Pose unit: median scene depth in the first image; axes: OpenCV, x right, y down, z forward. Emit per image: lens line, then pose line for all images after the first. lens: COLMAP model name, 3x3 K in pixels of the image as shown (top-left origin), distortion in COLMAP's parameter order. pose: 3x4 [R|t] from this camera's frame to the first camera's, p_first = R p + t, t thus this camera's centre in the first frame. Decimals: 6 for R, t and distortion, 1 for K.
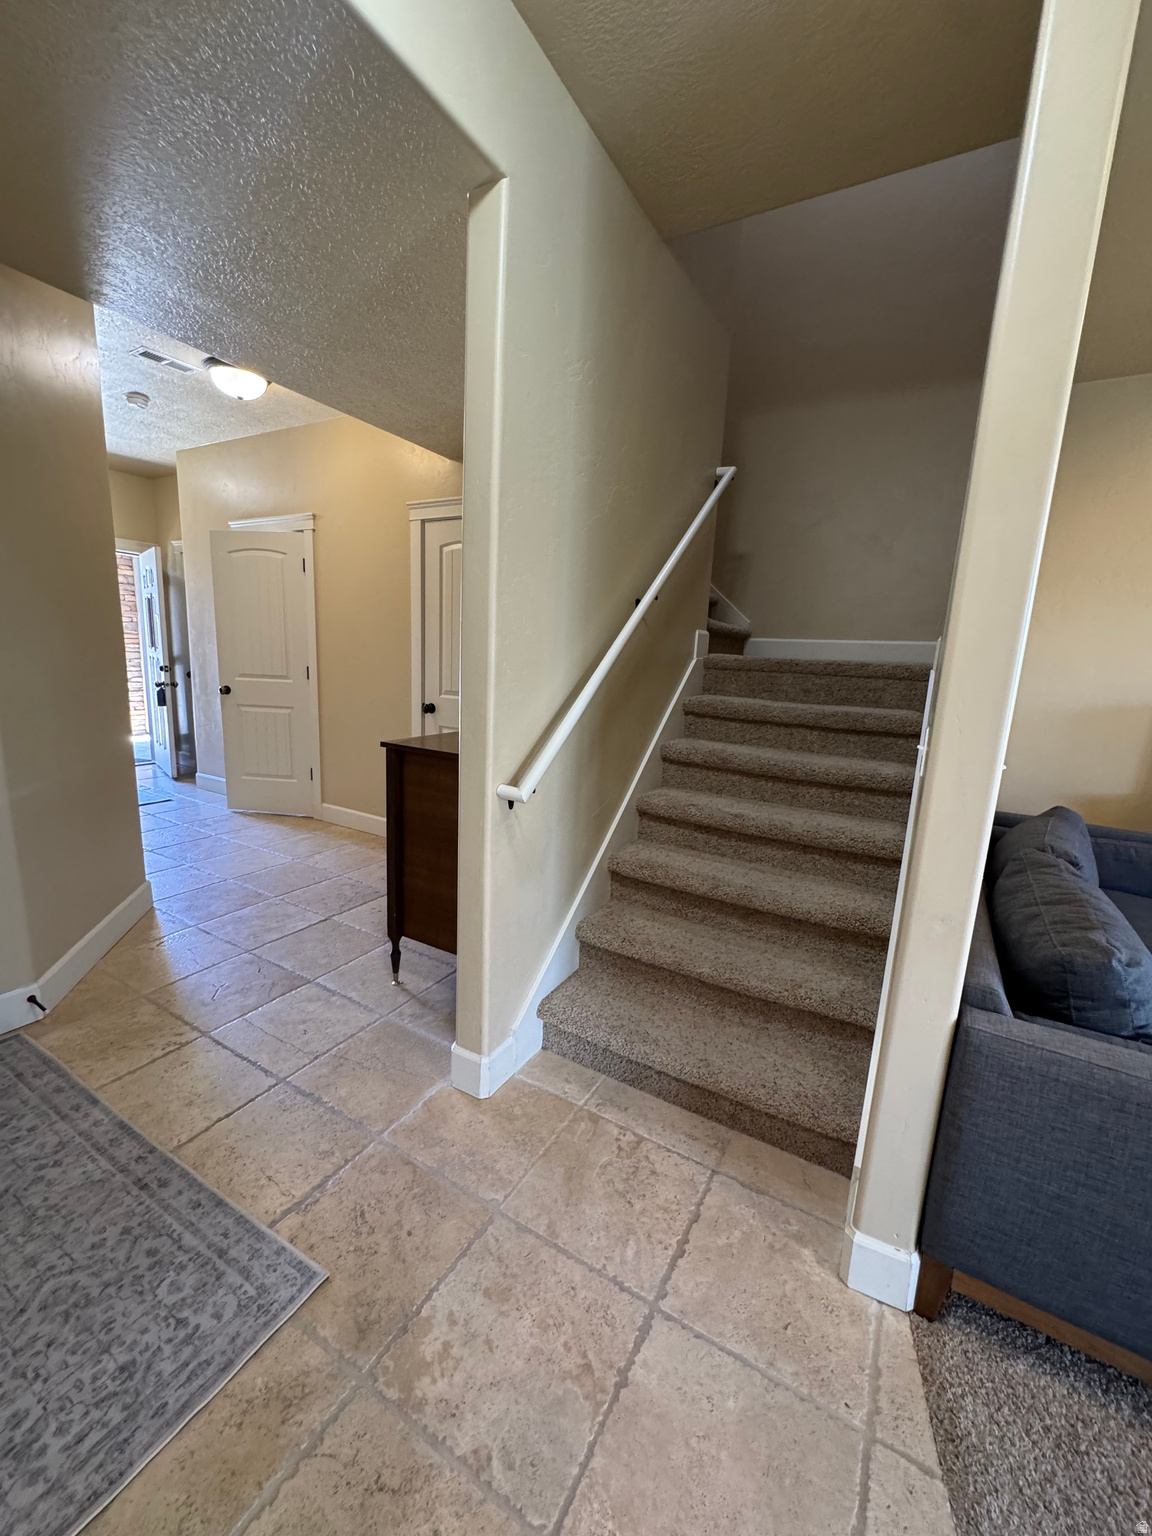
lens RADIAL K [[613.2, 0, 578.3], [0, 613.2, 765.9], [0, 0, 1]] dist [-0.003042, 0.000145]
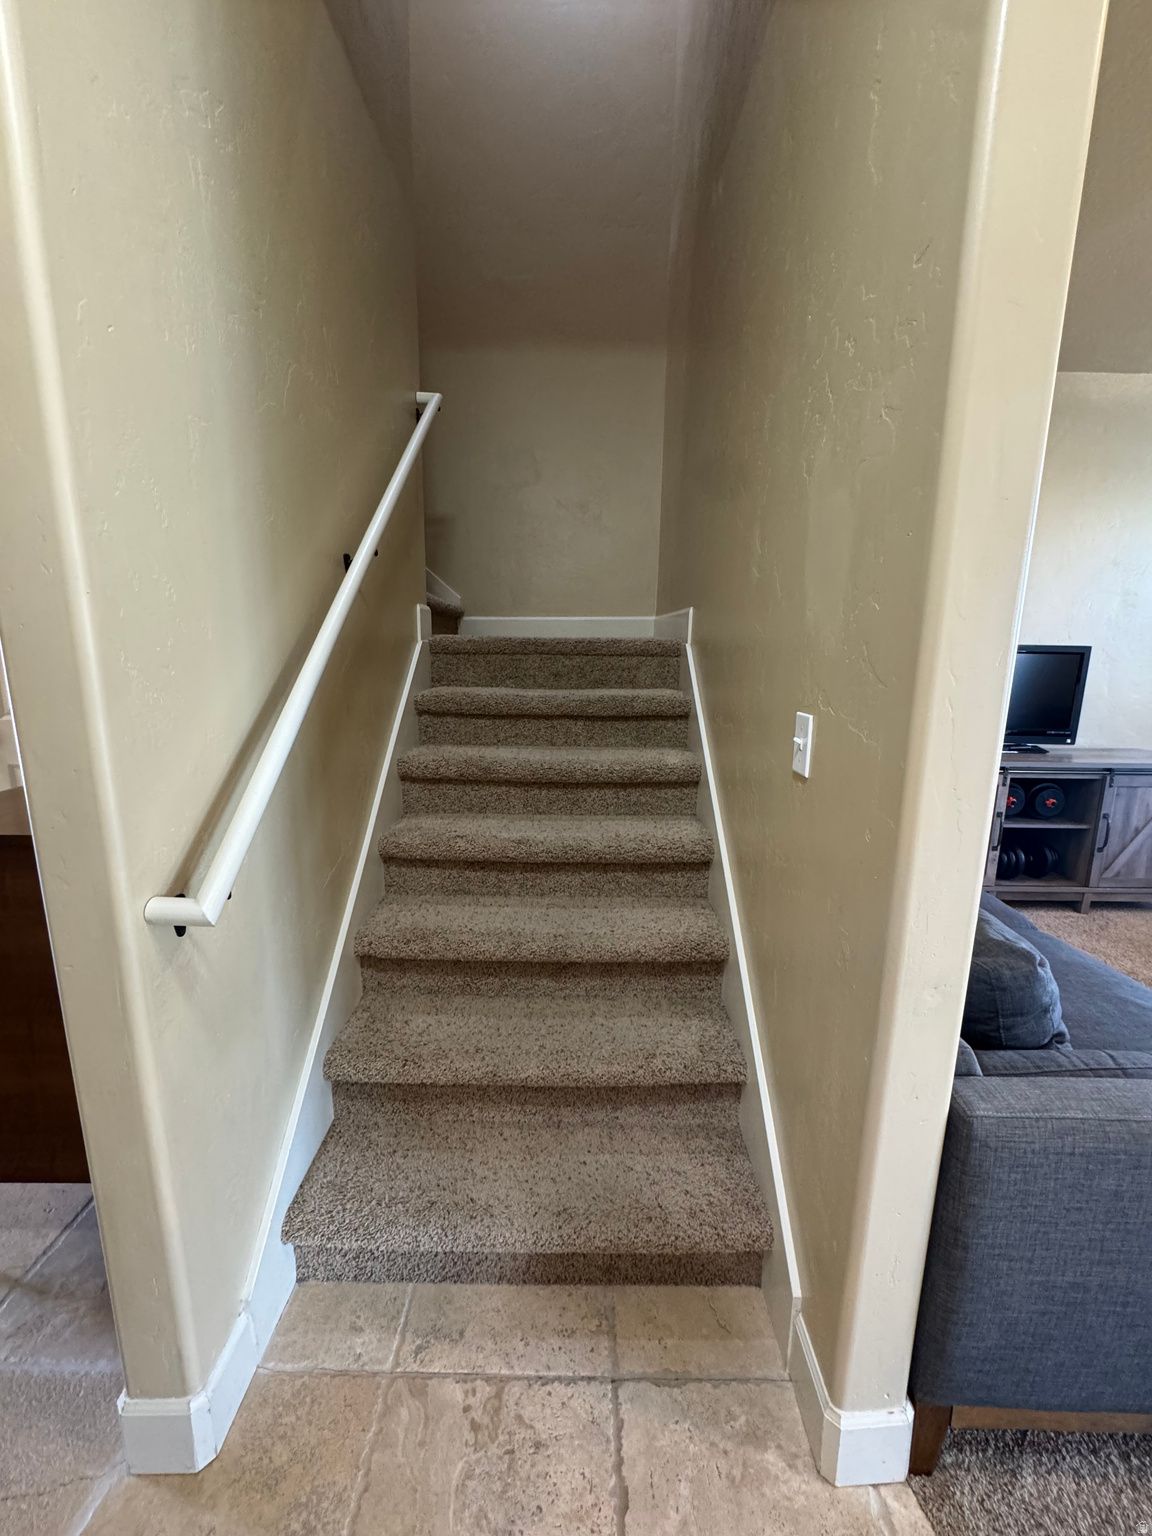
lens RADIAL K [[613.2, 0, 578.3], [0, 613.2, 765.9], [0, 0, 1]] dist [-0.003042, 0.000145]
pose [[0.866905, -0.132505, 0.480539, -0.040080], [0.121495, 0.991116, 0.054113, -0.050586], [-0.483441, 0.011472, 0.875302, 0.312804]]
